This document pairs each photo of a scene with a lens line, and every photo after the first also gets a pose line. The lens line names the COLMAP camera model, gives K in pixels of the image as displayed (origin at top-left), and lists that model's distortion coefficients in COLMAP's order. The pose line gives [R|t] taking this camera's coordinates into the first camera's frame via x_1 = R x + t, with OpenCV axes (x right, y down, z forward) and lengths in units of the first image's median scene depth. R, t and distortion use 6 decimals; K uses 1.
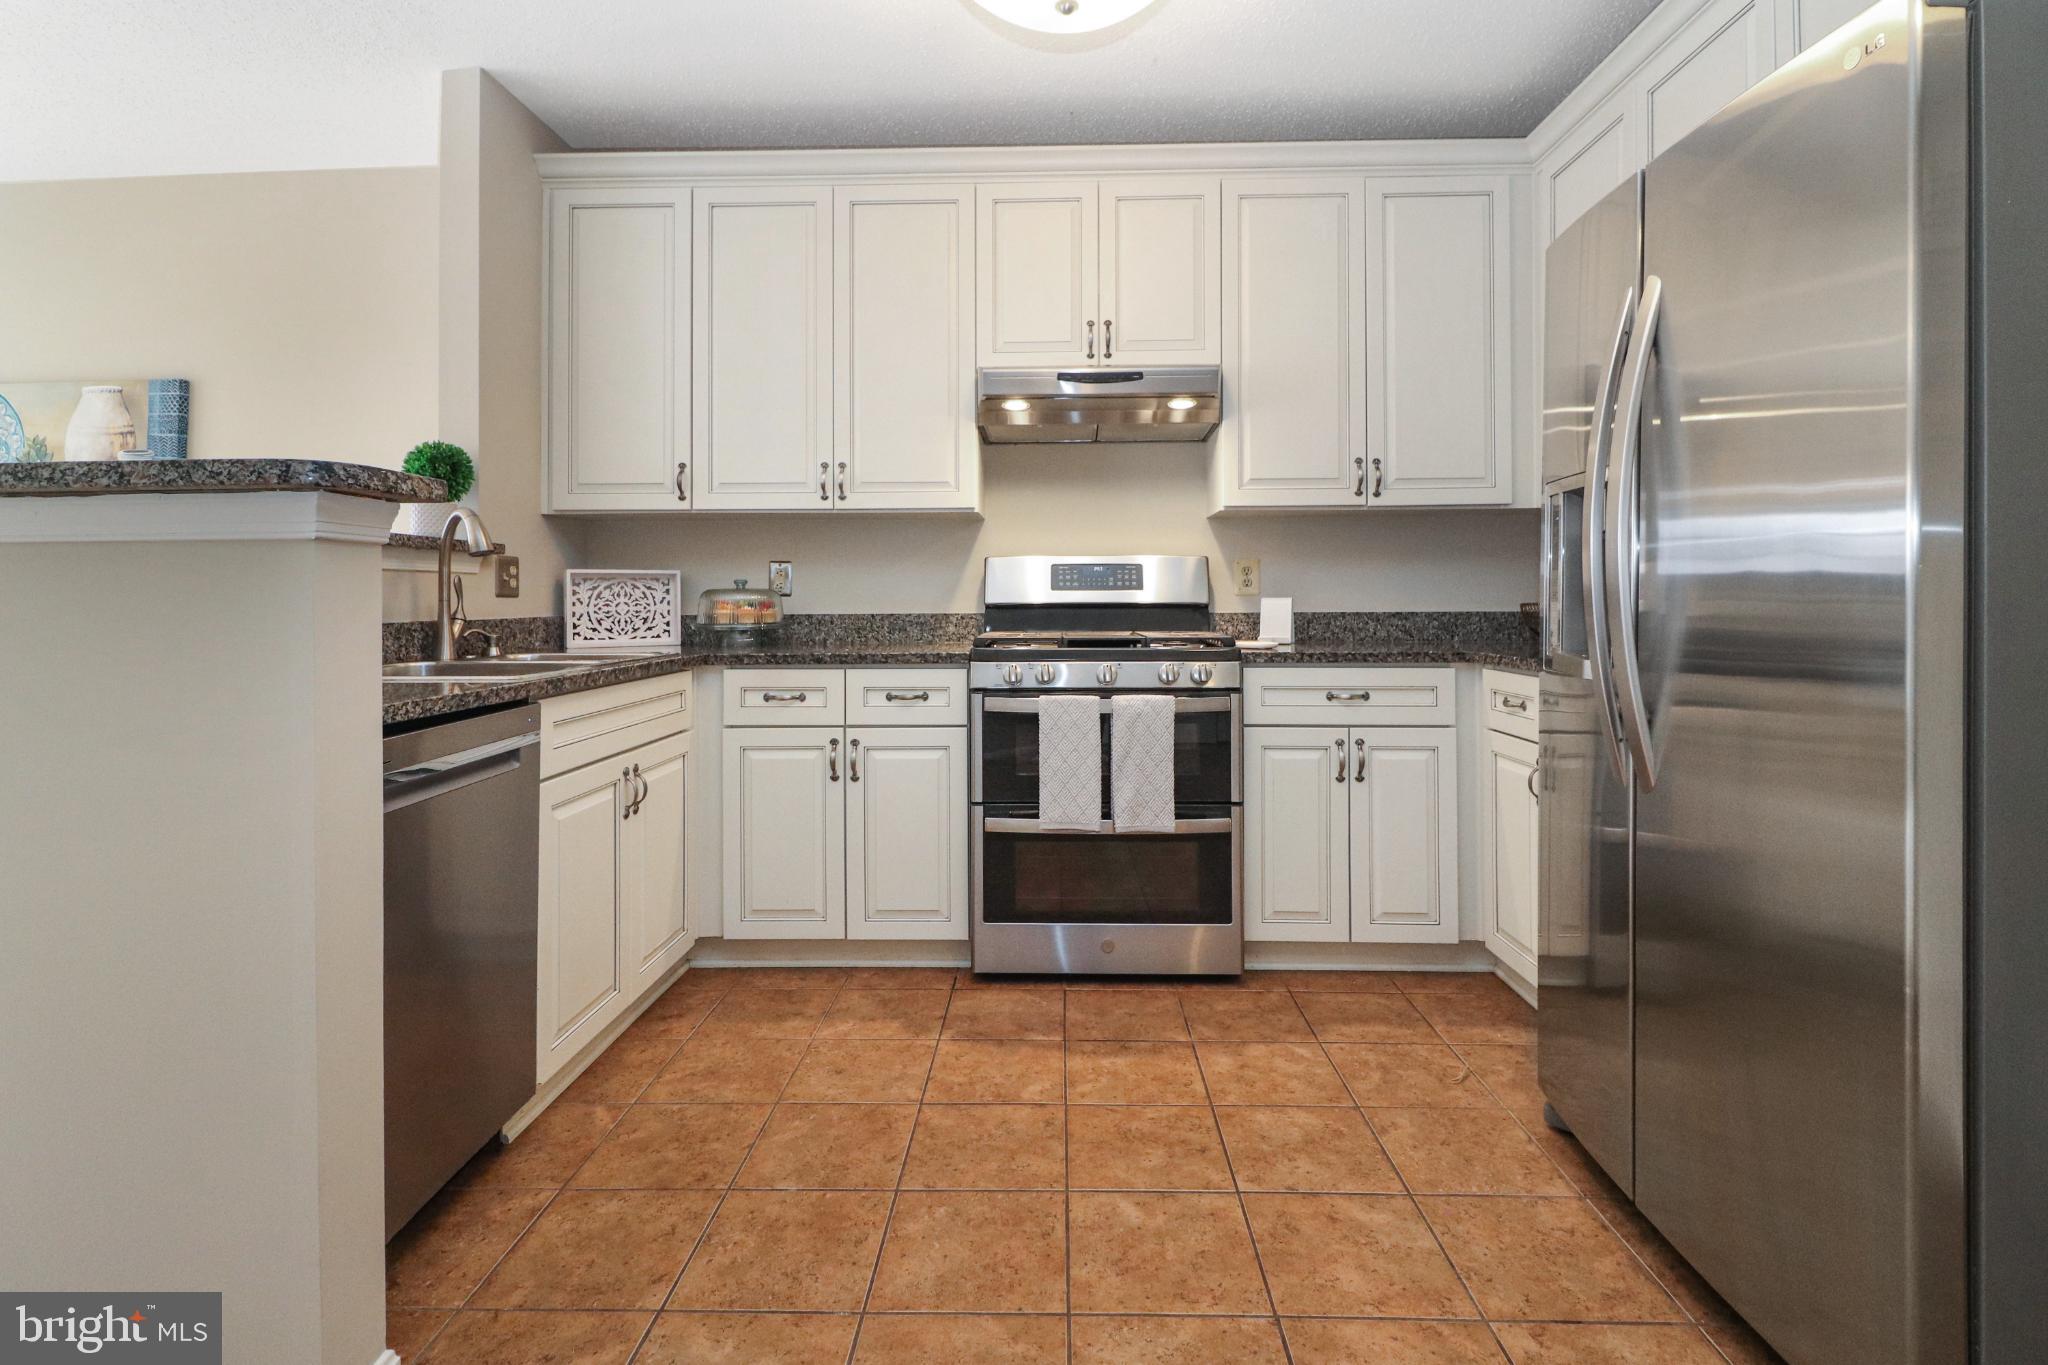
lens RADIAL K [[957.2, 0, 1062.3], [0, 957.2, 602.9], [0, 0, 1]] dist [-0.000900, -0.018704]
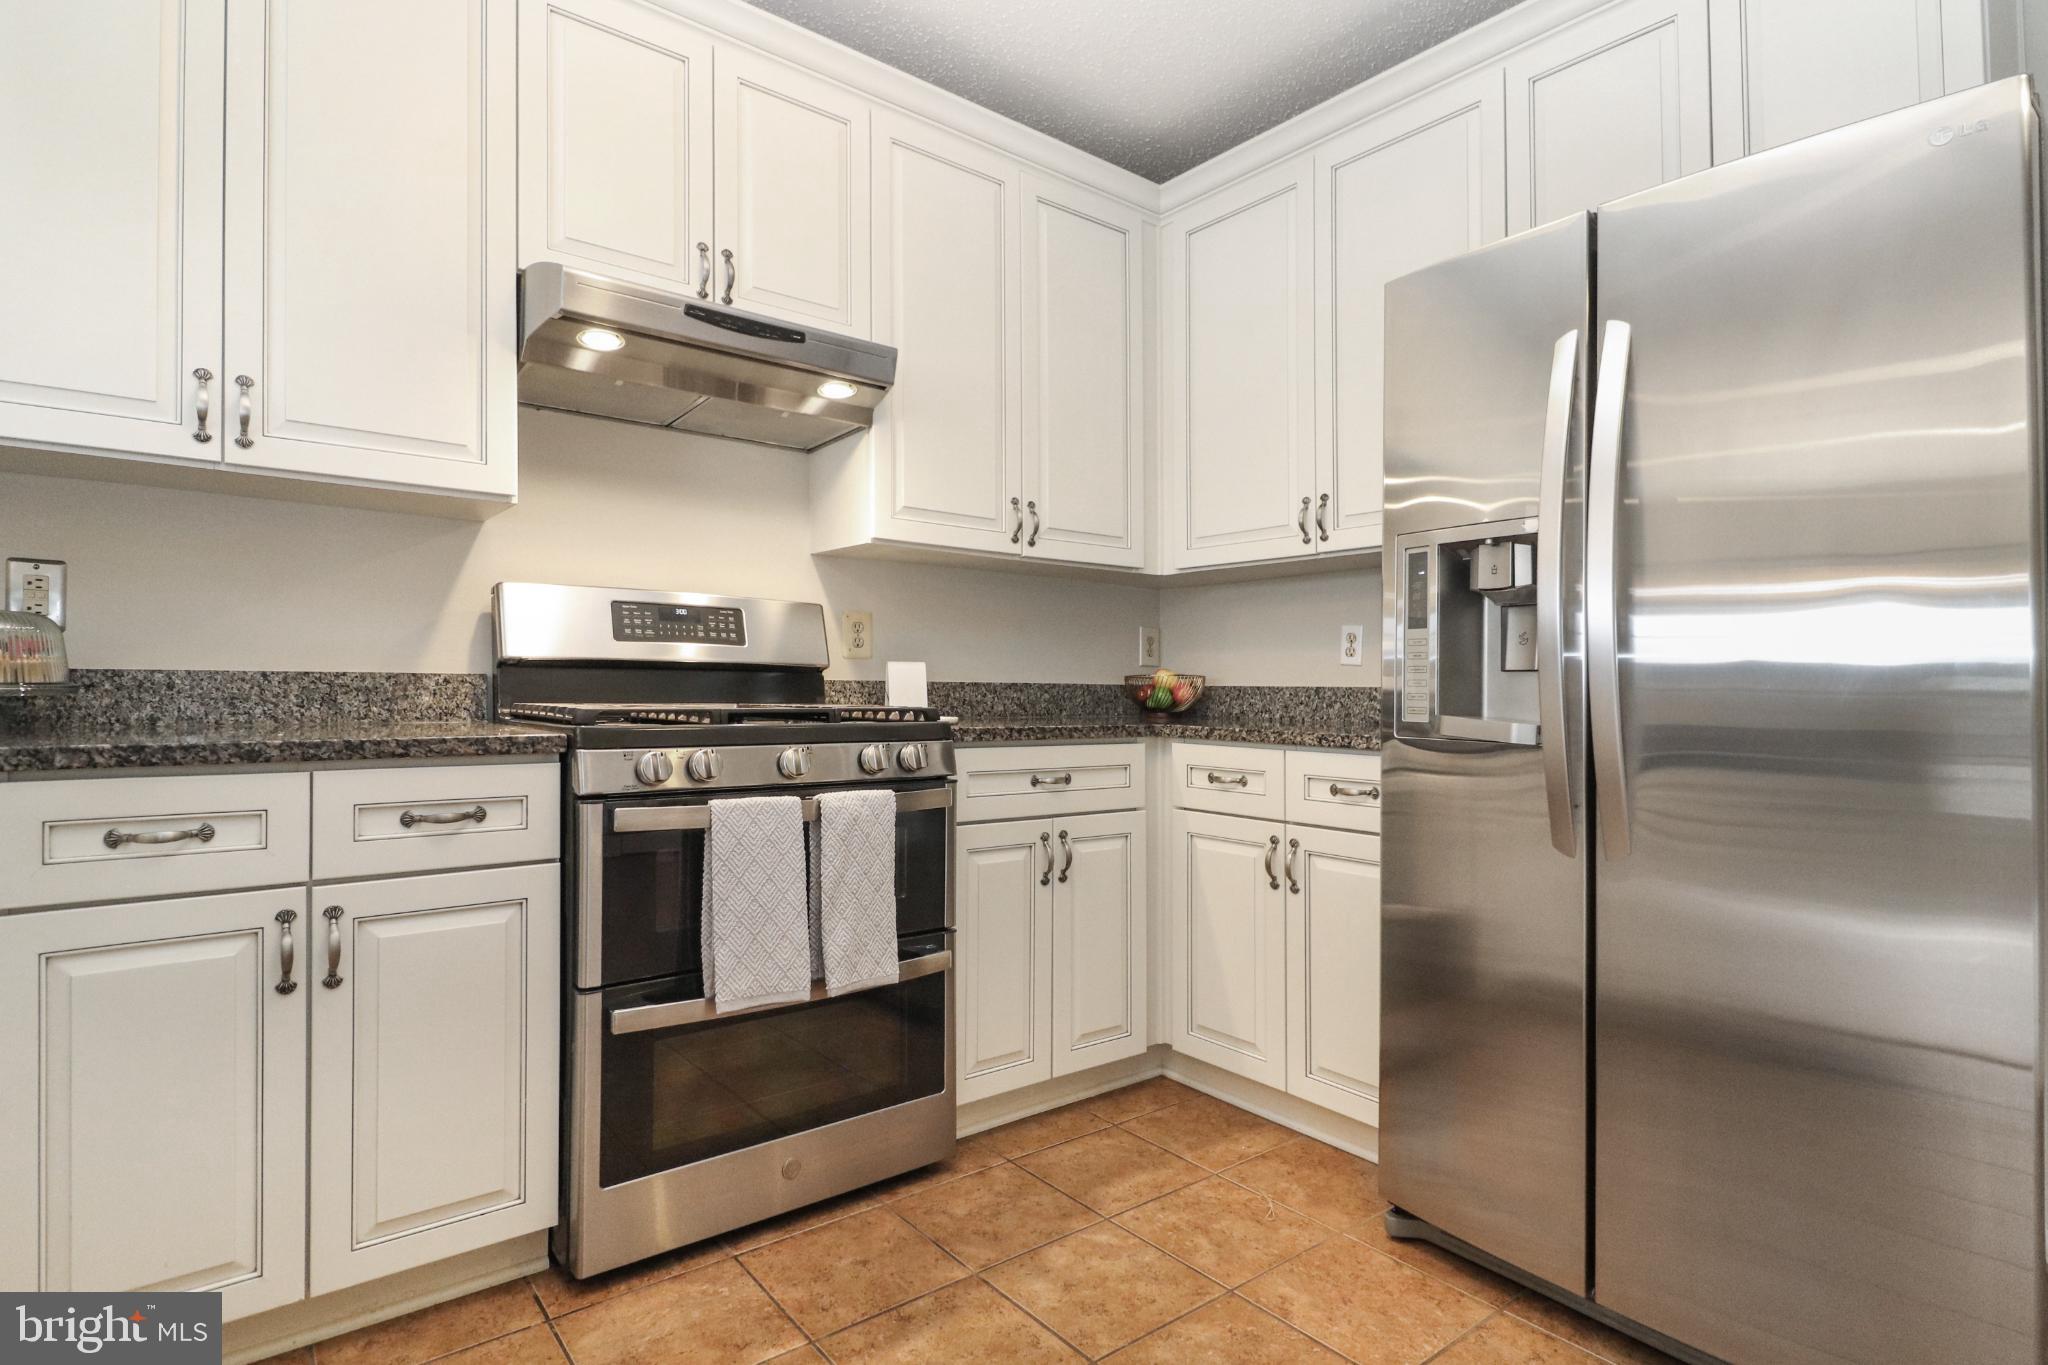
lens RADIAL K [[1009.2, 0, 1017.3], [0, 1009.2, 688.1], [0, 0, 1]] dist [0.000888, -0.011274]
pose [[0.775720, 0.012237, 0.630959, -0.264059], [-0.011426, 0.999920, -0.005344, 0.022398], [-0.630974, -0.003064, 0.775798, 0.332124]]
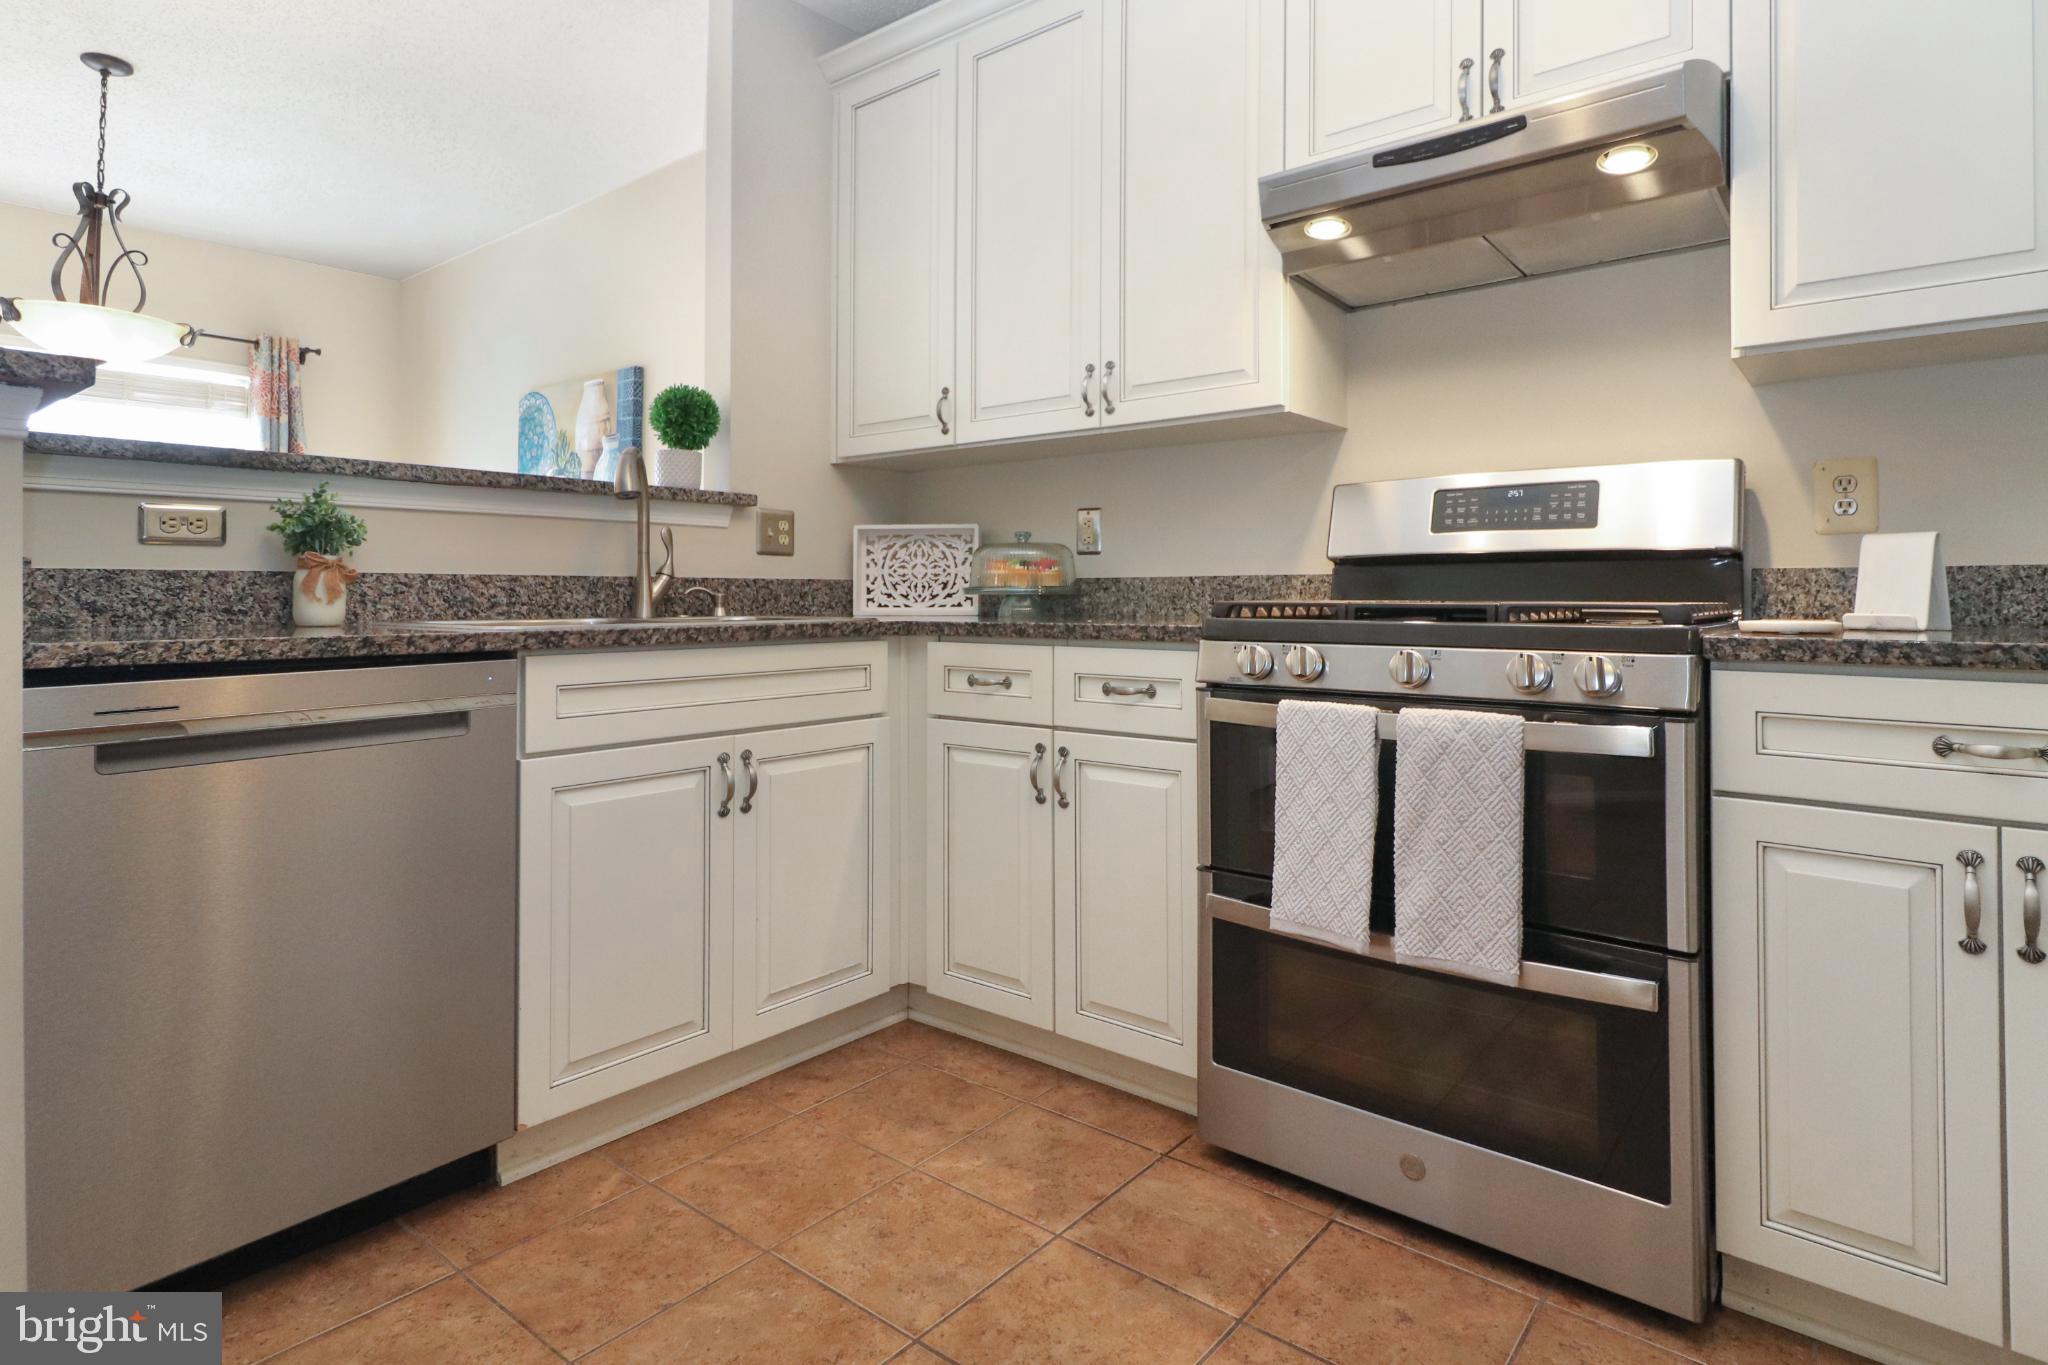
lens RADIAL K [[1073.8, 0, 1066.4], [0, 1073.8, 592.2], [0, 0, 1]] dist [0.001626, -0.014415]
pose [[0.785957, 0.000624, -0.618281, 0.257008], [-0.004890, 0.999974, -0.005208, 0.032411], [0.618261, 0.007117, 0.785940, 0.372143]]
